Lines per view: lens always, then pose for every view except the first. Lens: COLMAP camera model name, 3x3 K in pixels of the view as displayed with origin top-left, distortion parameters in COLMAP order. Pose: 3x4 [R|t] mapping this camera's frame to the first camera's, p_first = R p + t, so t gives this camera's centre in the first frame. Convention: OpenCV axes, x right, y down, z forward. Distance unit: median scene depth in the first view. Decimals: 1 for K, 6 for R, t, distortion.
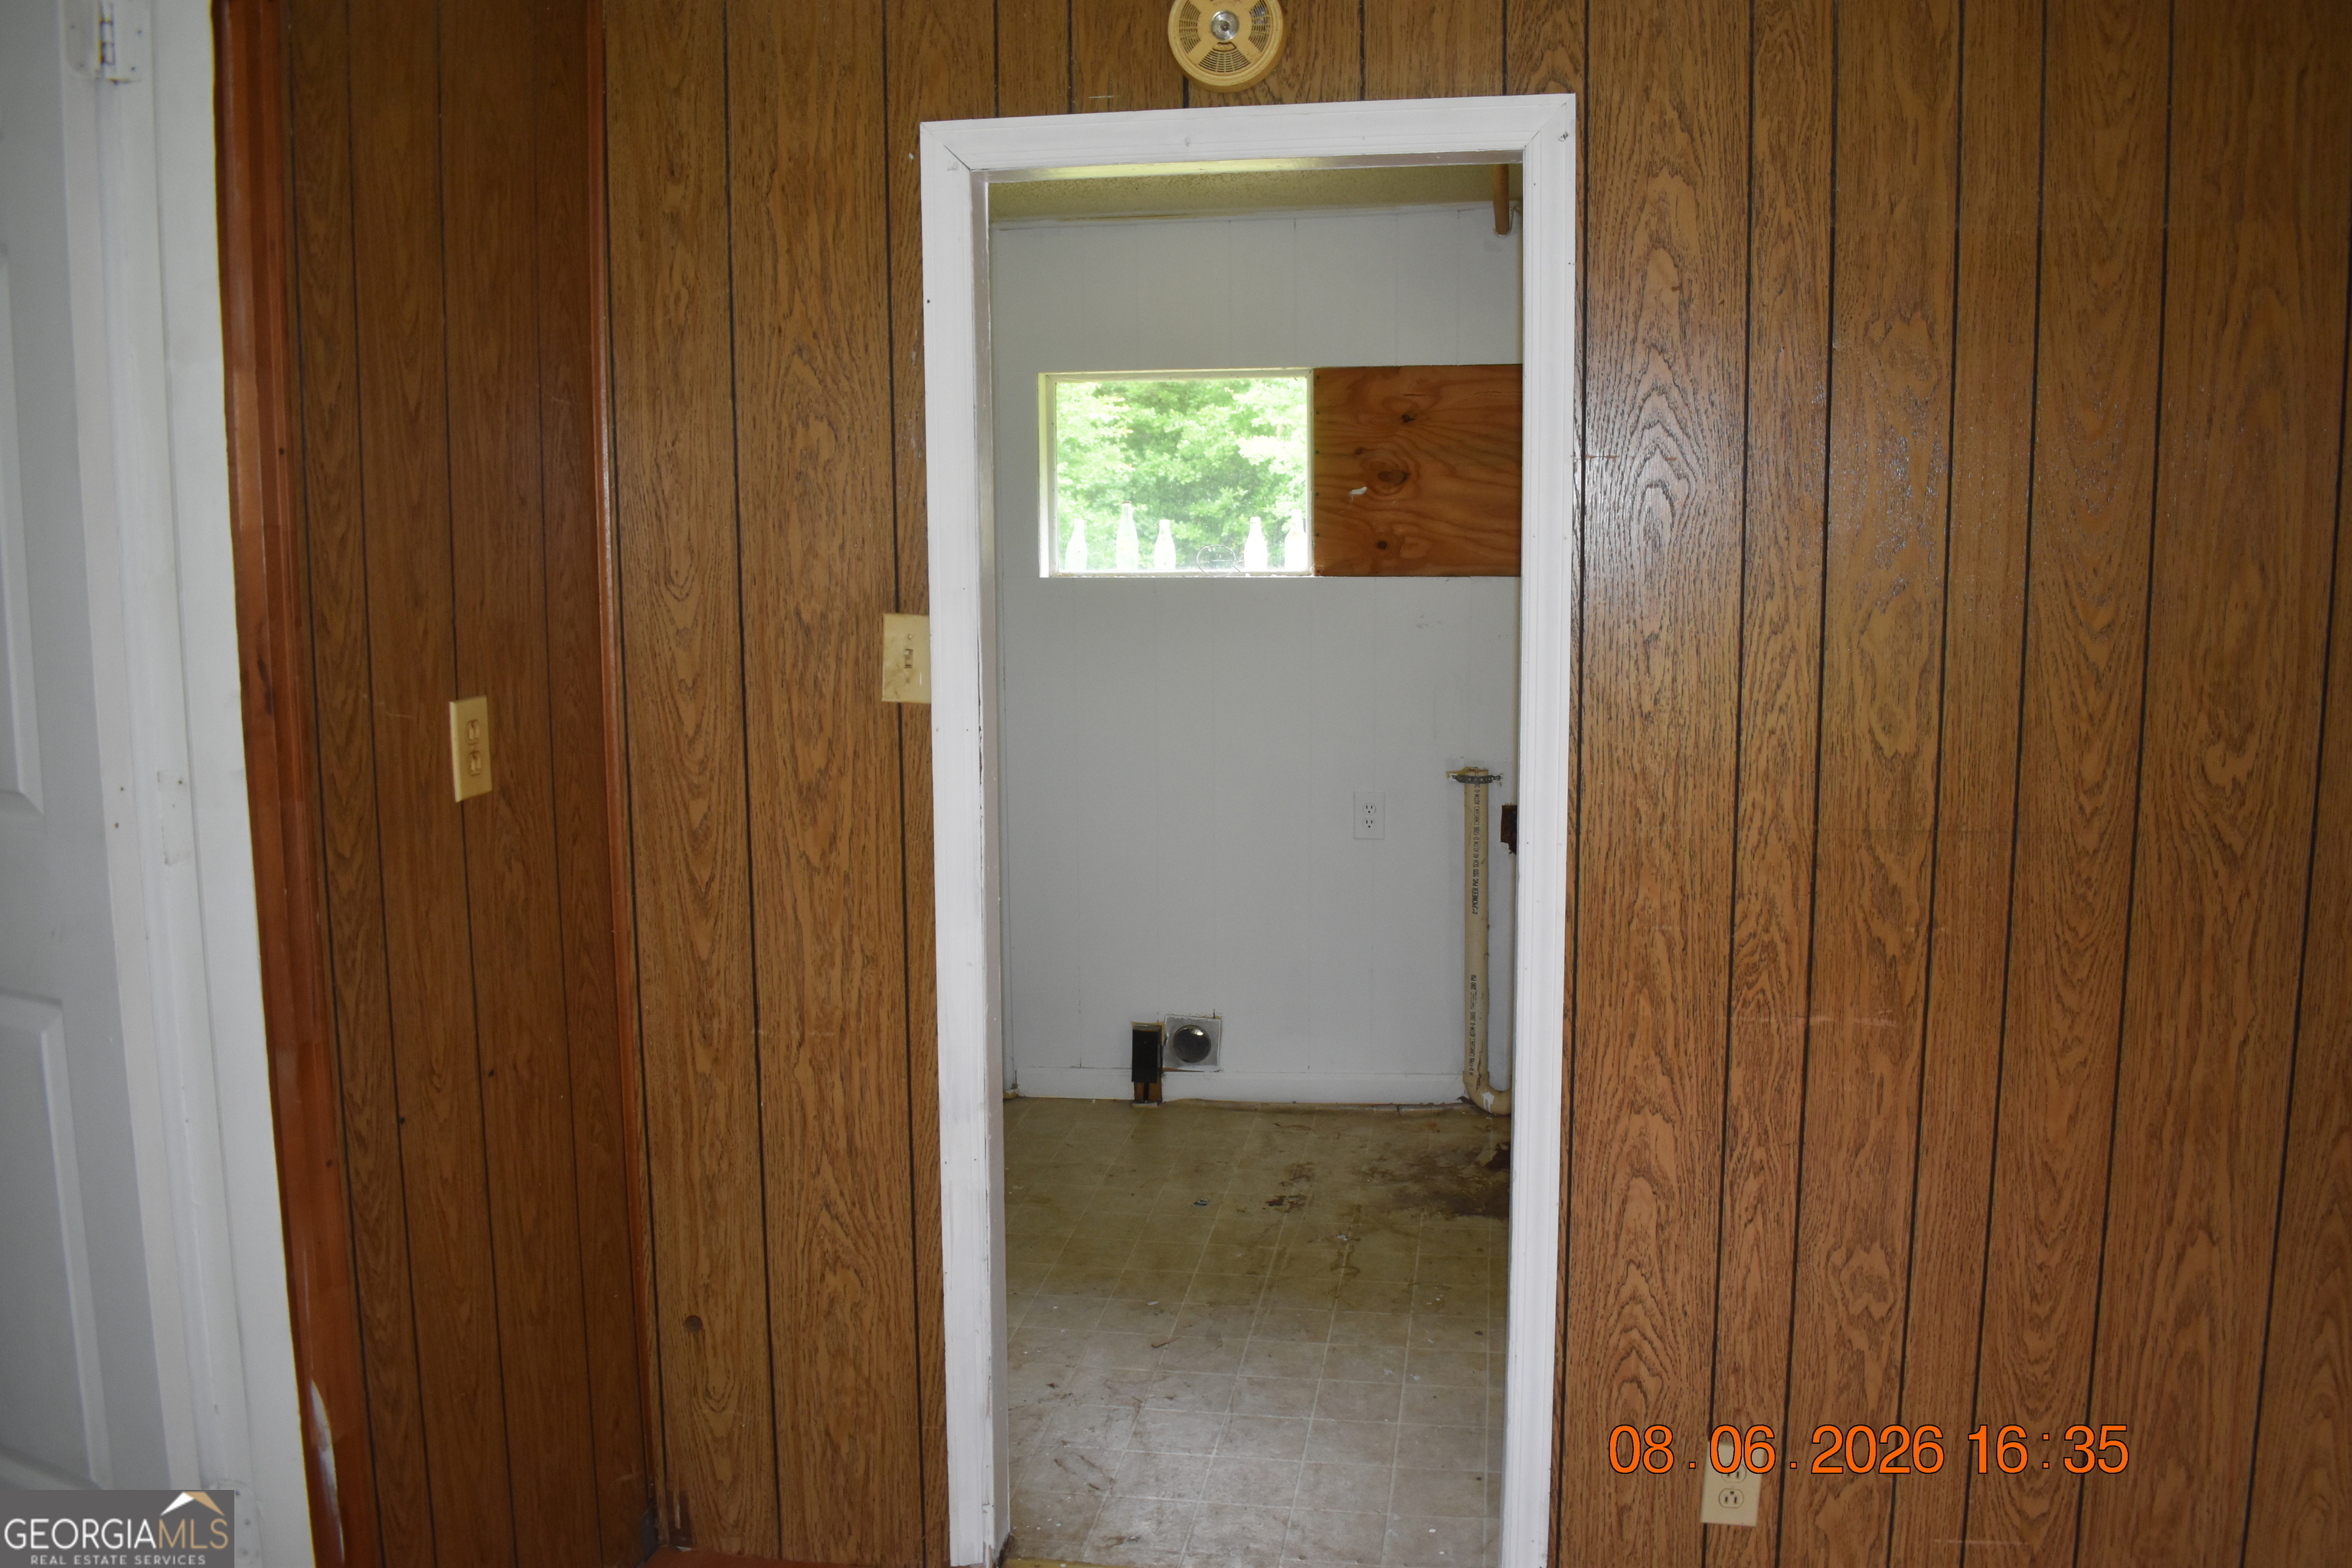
lens RADIAL K [[1854.2, 0, 1187.4], [0, 1854.2, 788.9], [0, 0, 1]] dist [-0.097447, 0.020541]
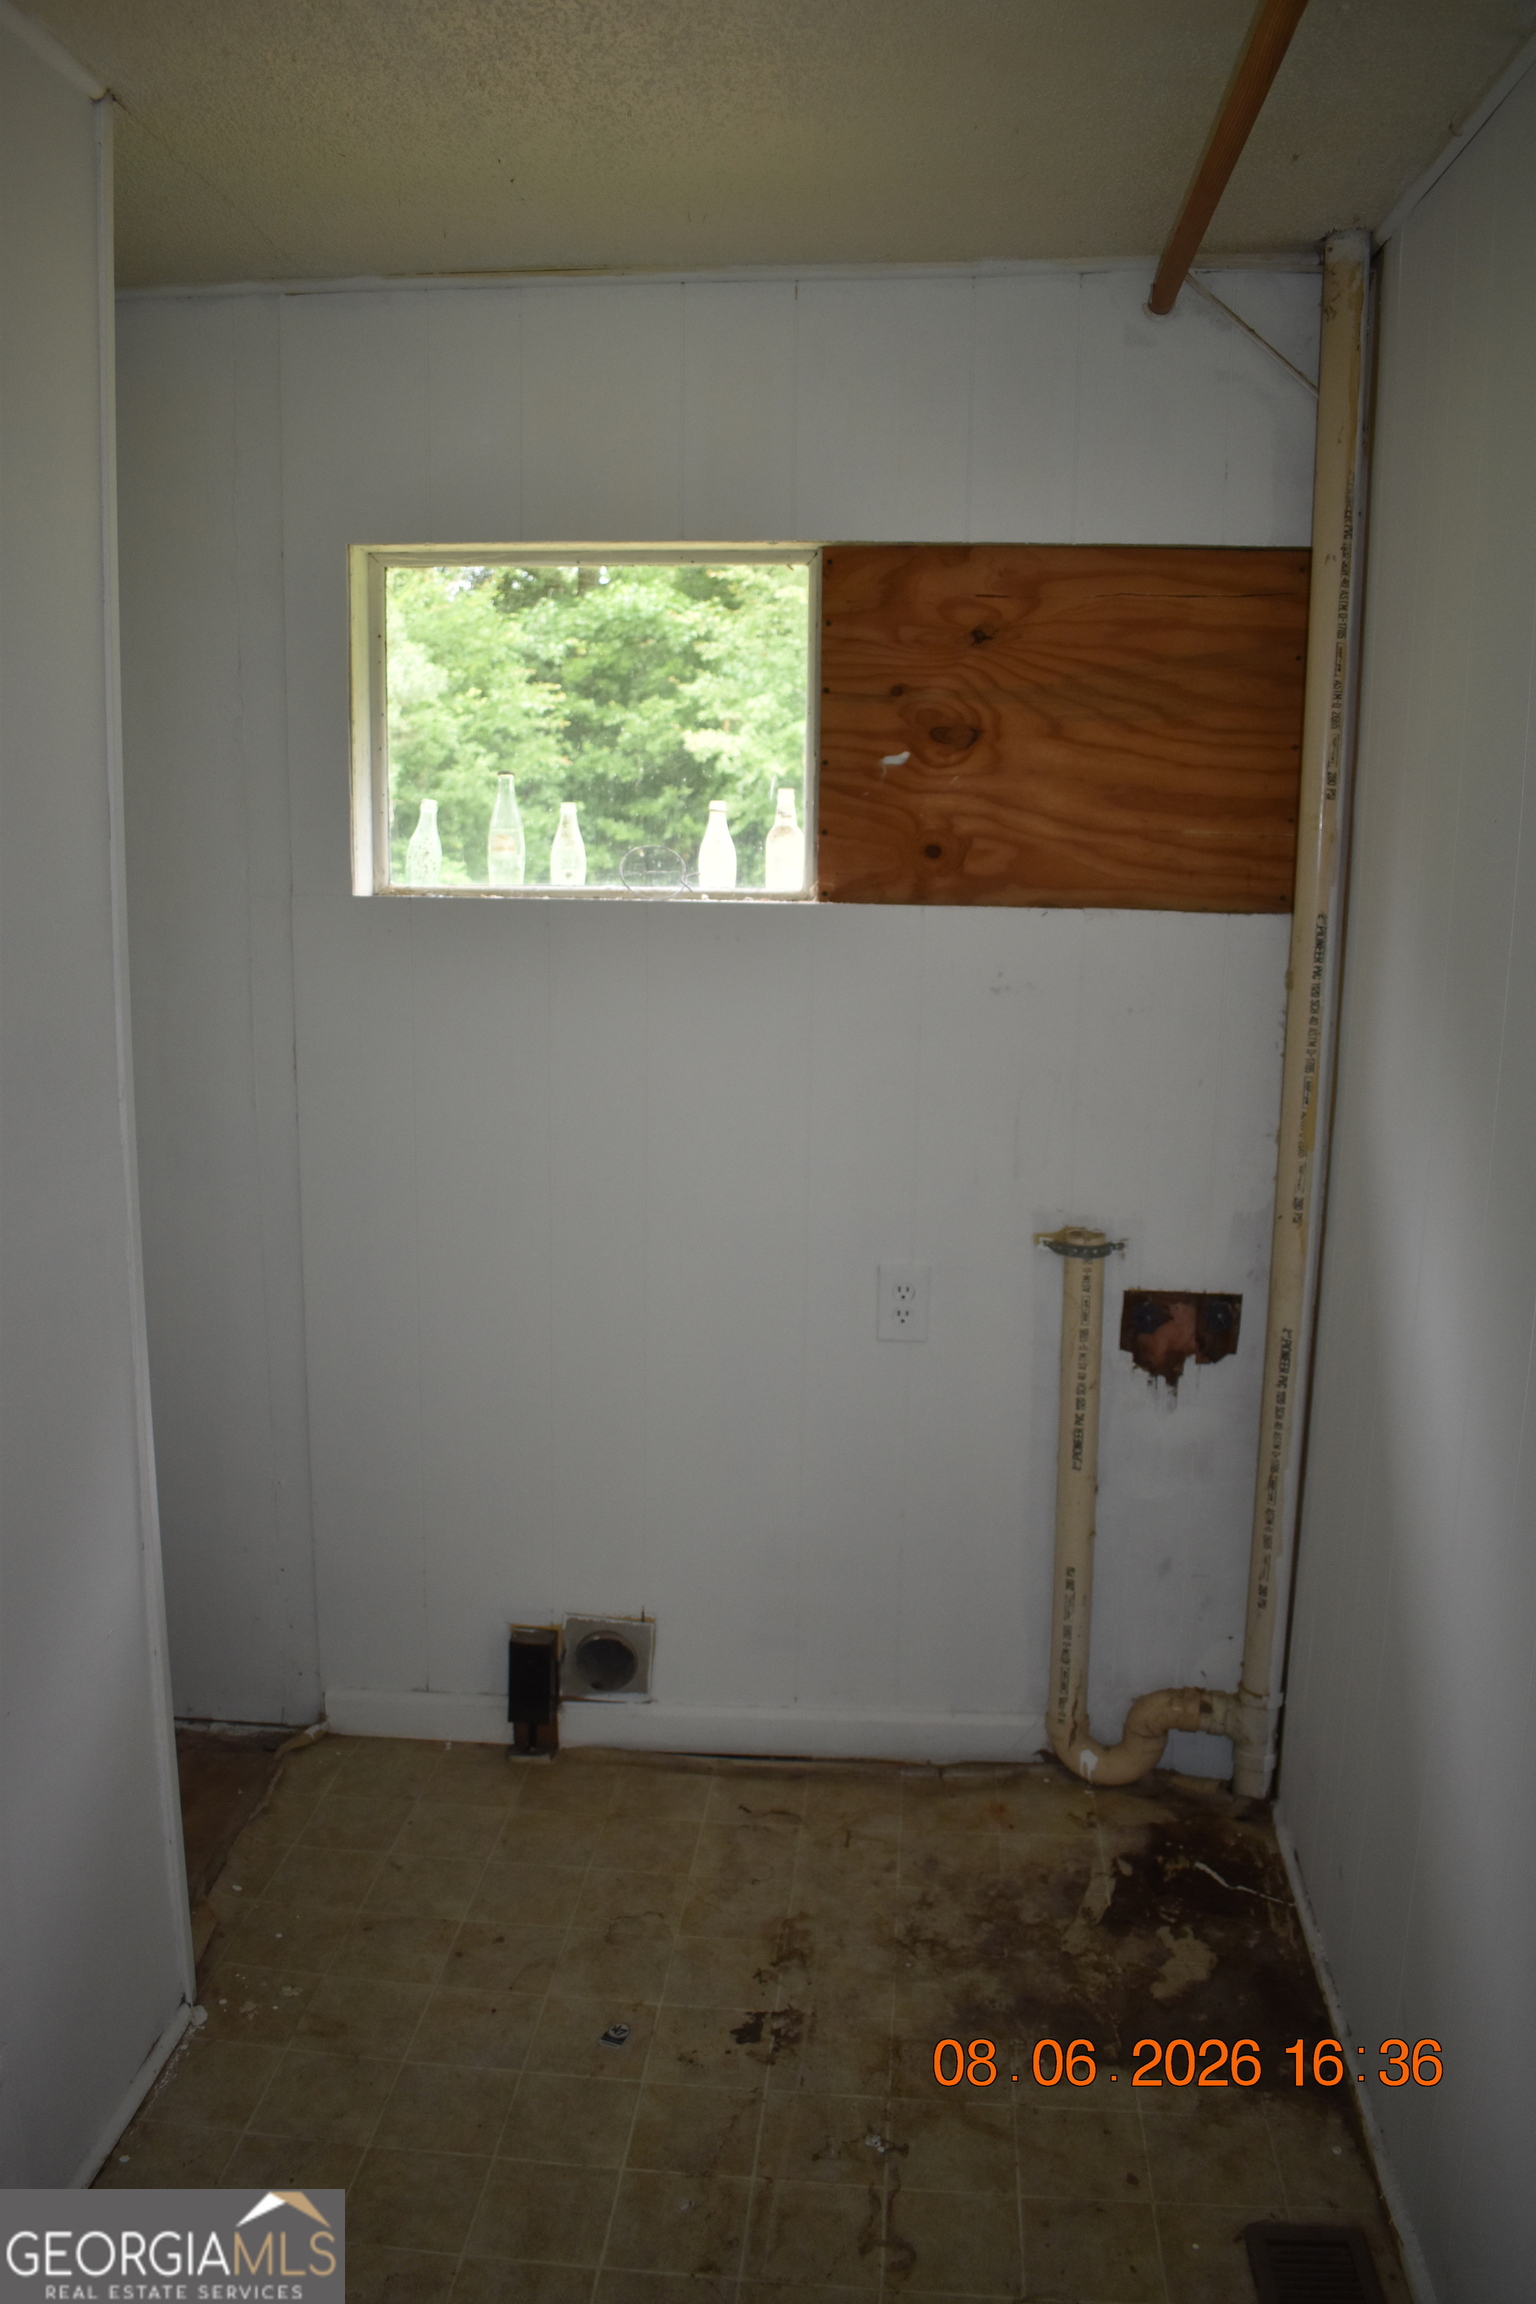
lens RADIAL K [[1816.4, 0, 758.0], [0, 1816.4, 1159.0], [0, 0, 1]] dist [-0.097447, 0.020541]
pose [[0.997384, 0.008712, 0.071764, 0.016518], [-0.011496, 0.999193, 0.038474, -0.104327], [-0.071371, -0.039198, 0.996679, 0.800918]]
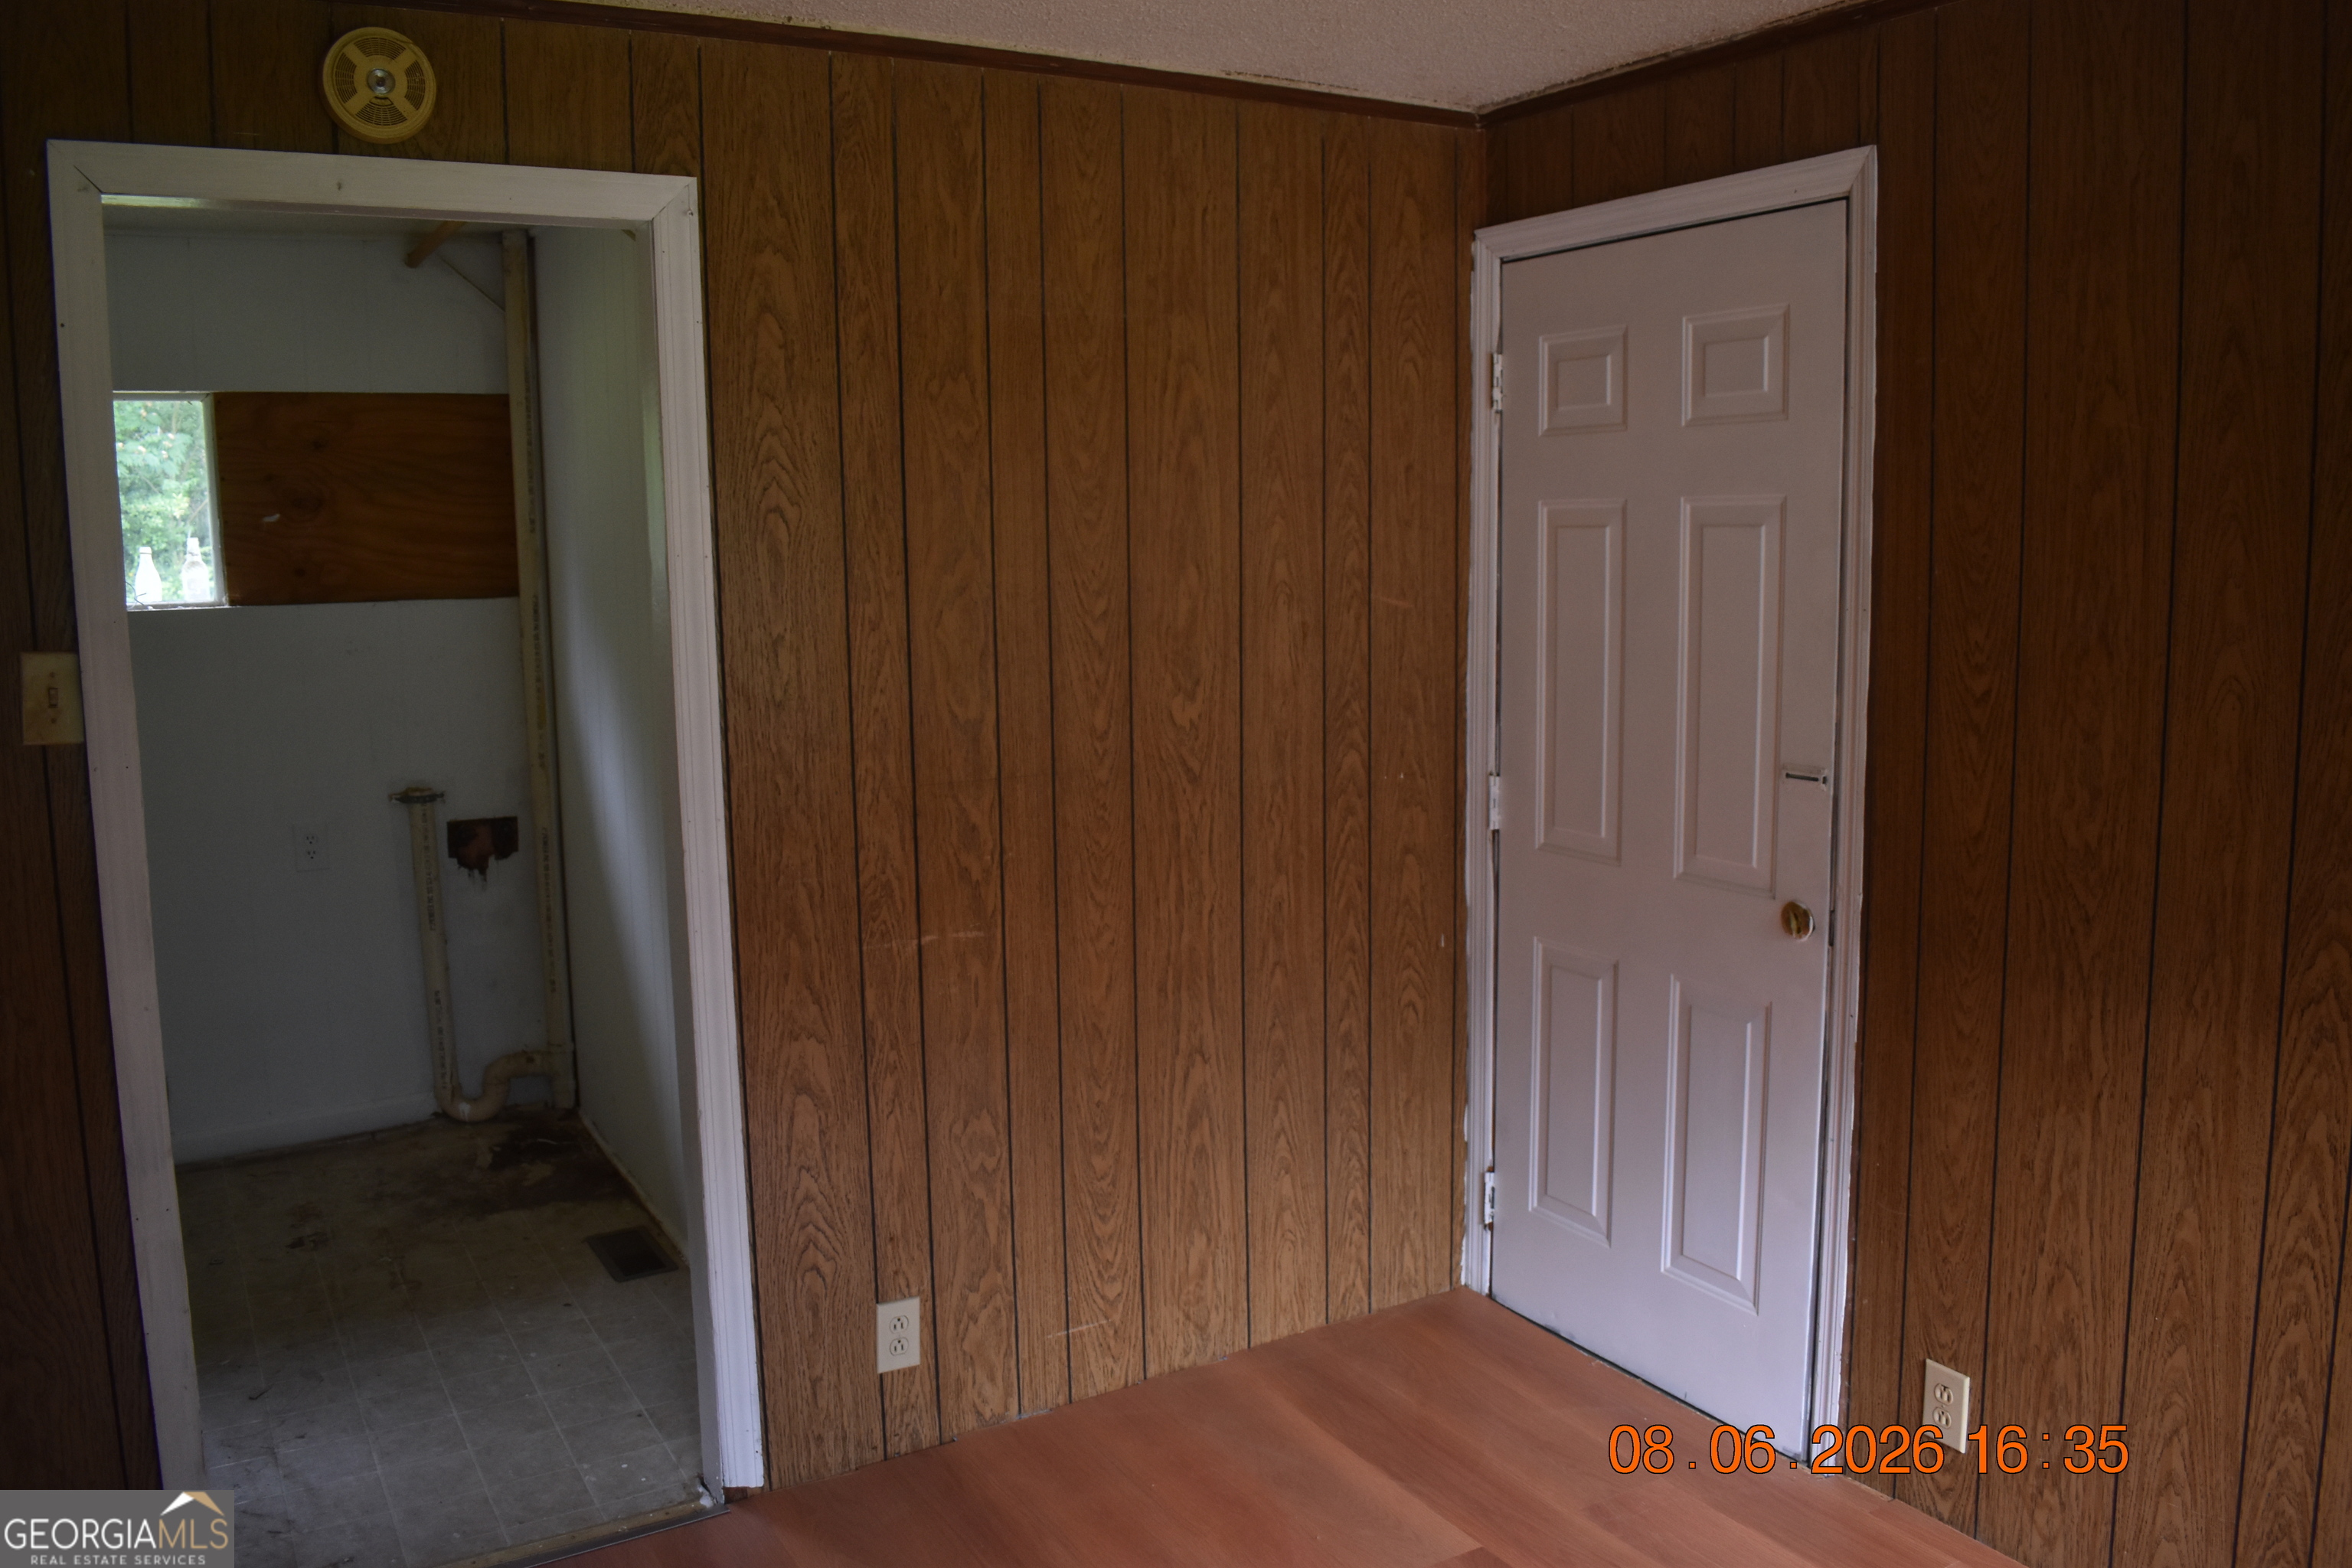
lens RADIAL K [[1854.2, 0, 1187.4], [0, 1854.2, 788.9], [0, 0, 1]] dist [-0.097447, 0.020541]
pose [[0.765909, -0.091240, 0.636442, -0.298825], [0.097688, 0.994901, 0.025069, 0.010176], [-0.635485, 0.042972, 0.770917, -0.080229]]
